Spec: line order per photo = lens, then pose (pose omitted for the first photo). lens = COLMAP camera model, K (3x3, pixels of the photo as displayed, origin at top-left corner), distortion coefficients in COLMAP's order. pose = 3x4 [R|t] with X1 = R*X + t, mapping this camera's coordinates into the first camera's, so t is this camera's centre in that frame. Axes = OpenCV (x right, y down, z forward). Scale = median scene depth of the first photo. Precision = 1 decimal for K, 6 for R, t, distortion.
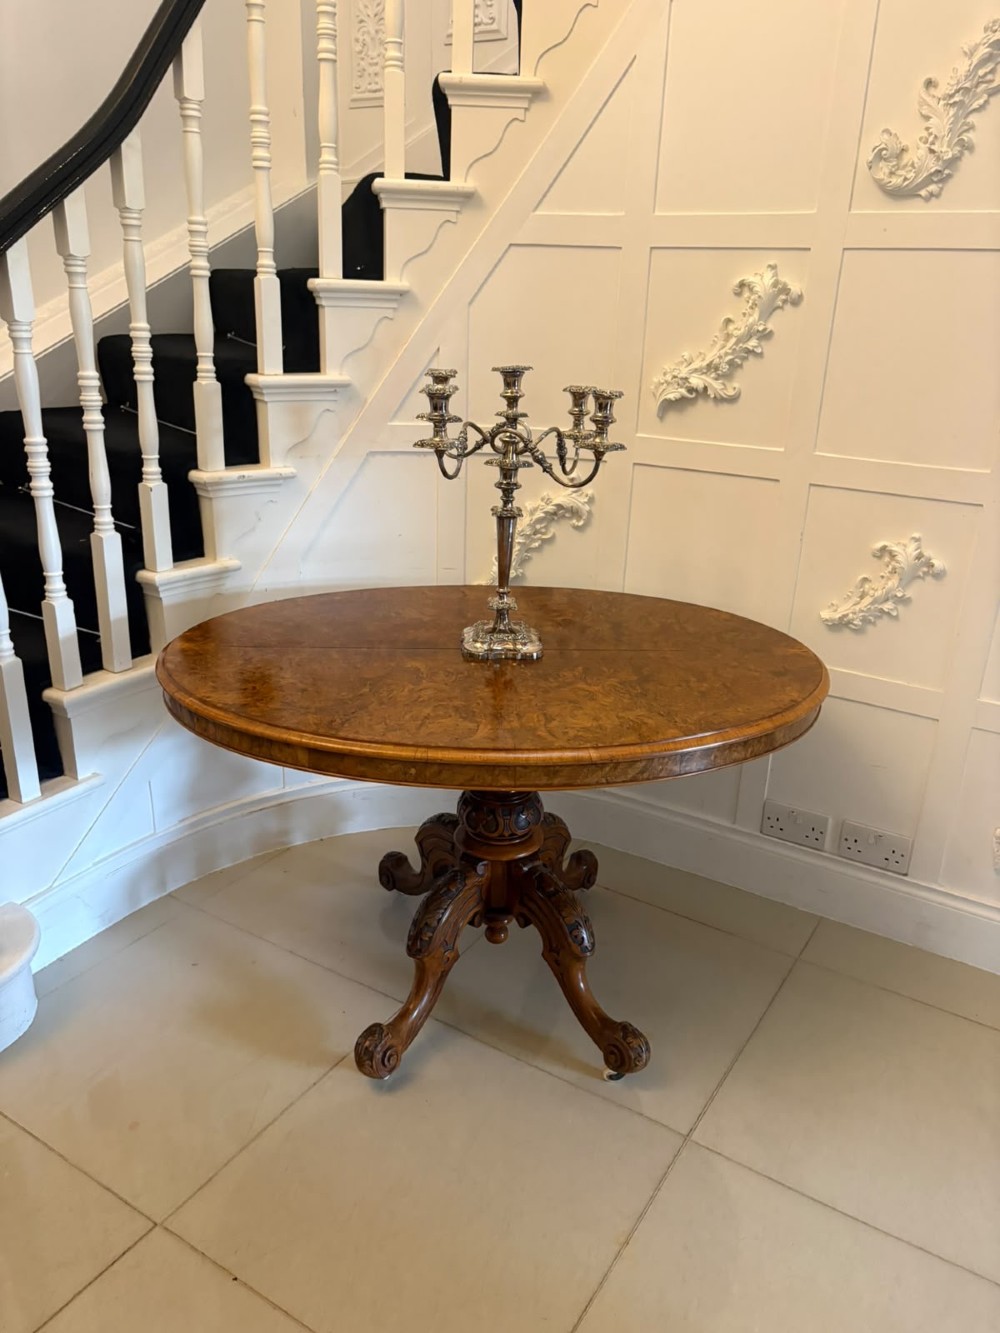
lens RADIAL K [[1033.1, 0, 496.7], [0, 1033.1, 671.2], [0, 0, 1]] dist [0.036713, -0.001037]
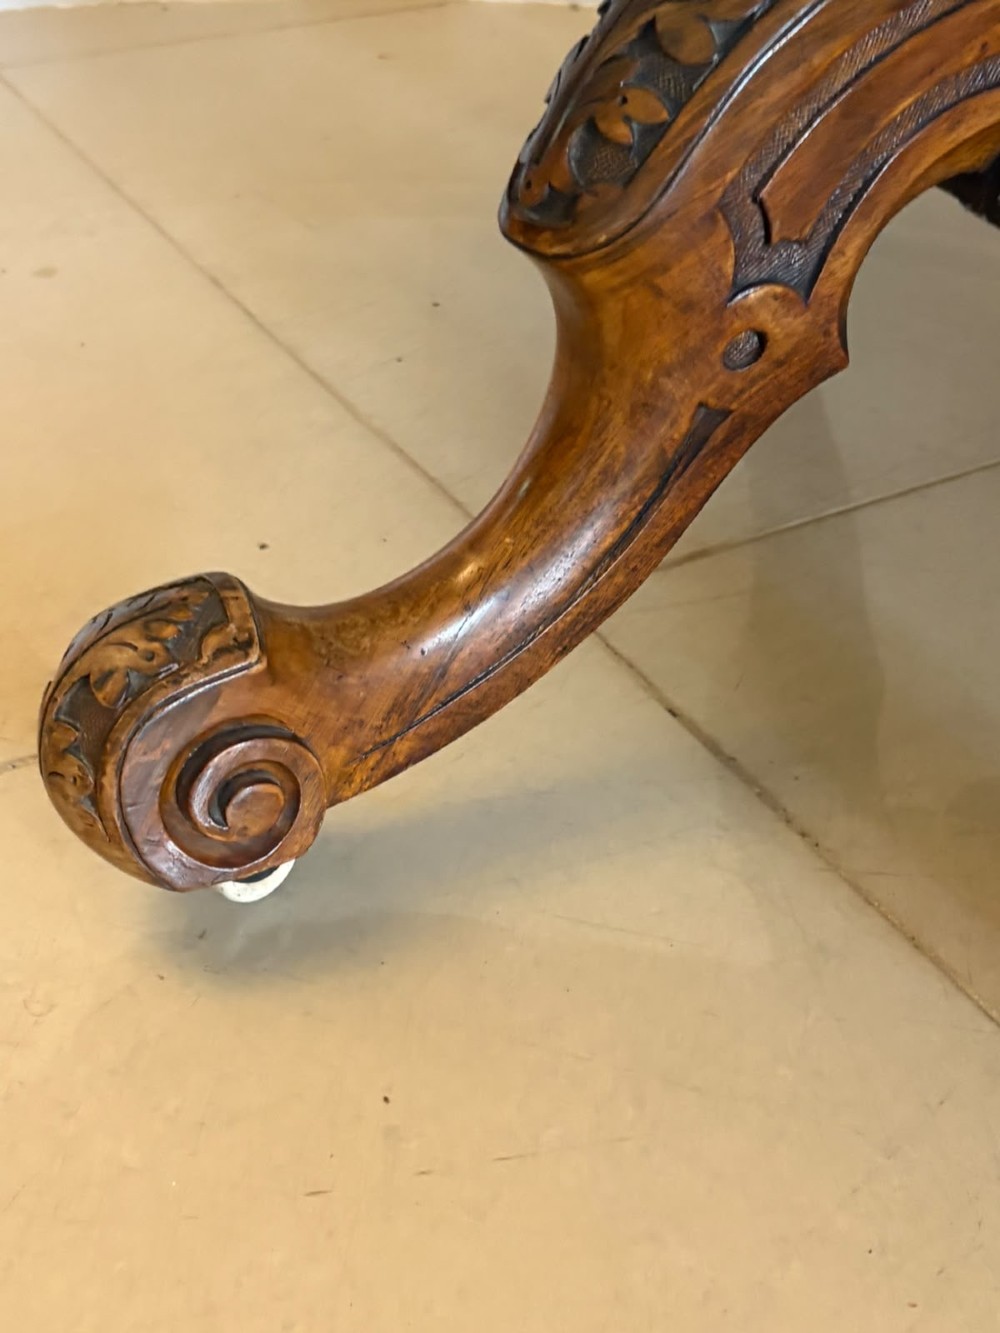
lens RADIAL K [[1987.6, 0, 500.0], [0, 1987.6, 666.5], [0, 0, 1]] dist [0.181588, -0.665018]
pose [[0.900387, 0.291056, -0.323403, 0.027958], [-0.195824, 0.934851, 0.296153, 0.229862], [0.388530, -0.203323, 0.898724, 0.670419]]
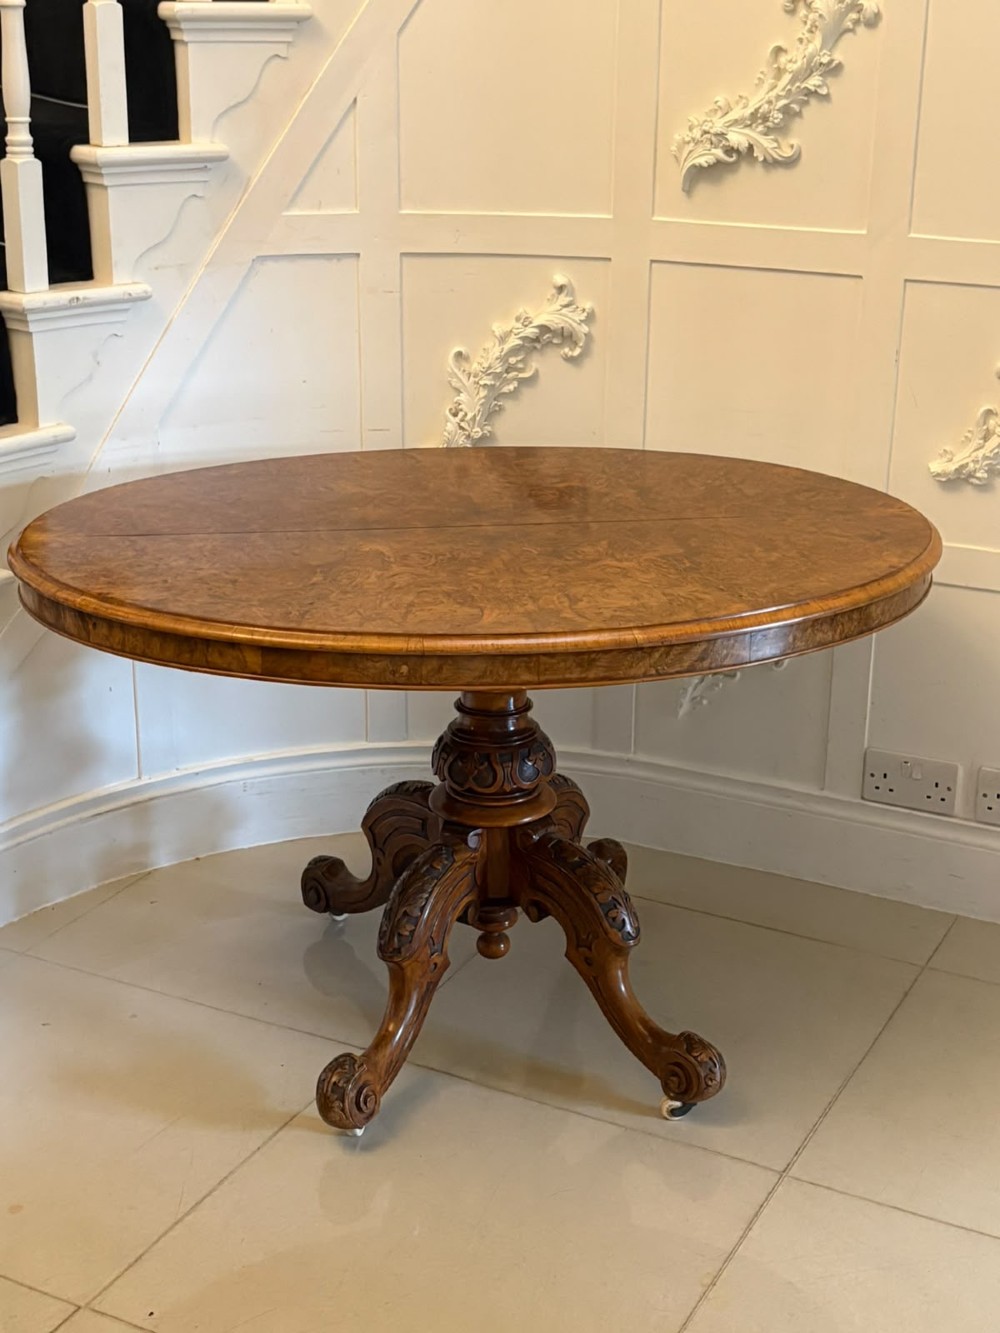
lens RADIAL K [[1987.6, 0, 500.0], [0, 1987.6, 666.5], [0, 0, 1]] dist [0.181588, -0.665018]
pose [[0.995916, -0.049616, 0.075433, -0.090934], [0.050433, 0.998687, -0.008970, 0.083647], [-0.074889, 0.012738, 0.997111, -0.347438]]
